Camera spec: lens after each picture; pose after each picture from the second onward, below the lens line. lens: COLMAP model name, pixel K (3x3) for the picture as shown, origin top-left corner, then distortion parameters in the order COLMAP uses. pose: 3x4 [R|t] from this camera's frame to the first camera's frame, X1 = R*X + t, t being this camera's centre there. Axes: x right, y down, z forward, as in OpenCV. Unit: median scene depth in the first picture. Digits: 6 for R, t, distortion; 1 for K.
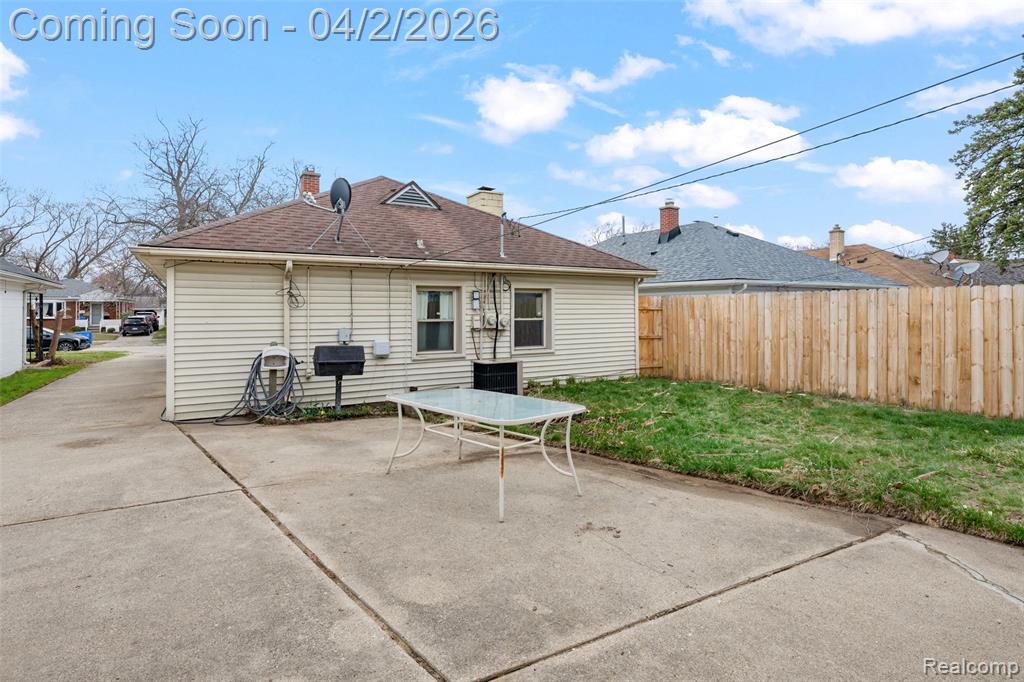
lens RADIAL K [[524.0, 0, 510.1], [0, 524.0, 319.2], [0, 0, 1]] dist [-0.002087, -0.000499]
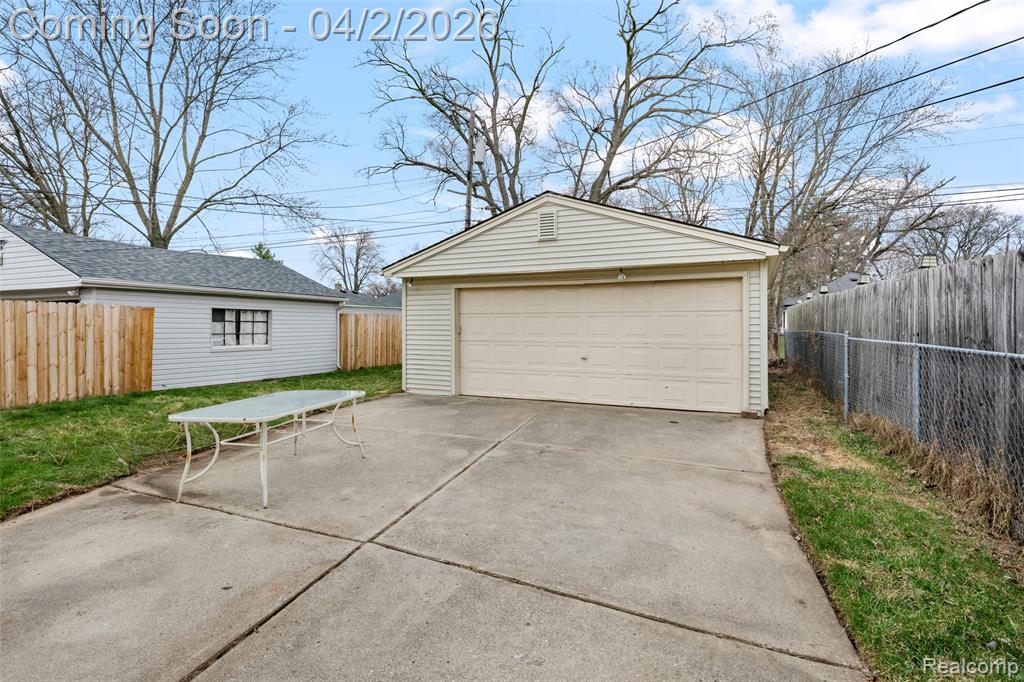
lens RADIAL K [[524.0, 0, 510.1], [0, 524.0, 319.2], [0, 0, 1]] dist [-0.002087, -0.000499]
pose [[-0.555496, 0.010636, 0.831451, -1.488327], [0.010169, 0.999930, -0.005997, -0.004627], [-0.831457, 0.005124, -0.555566, 1.453173]]
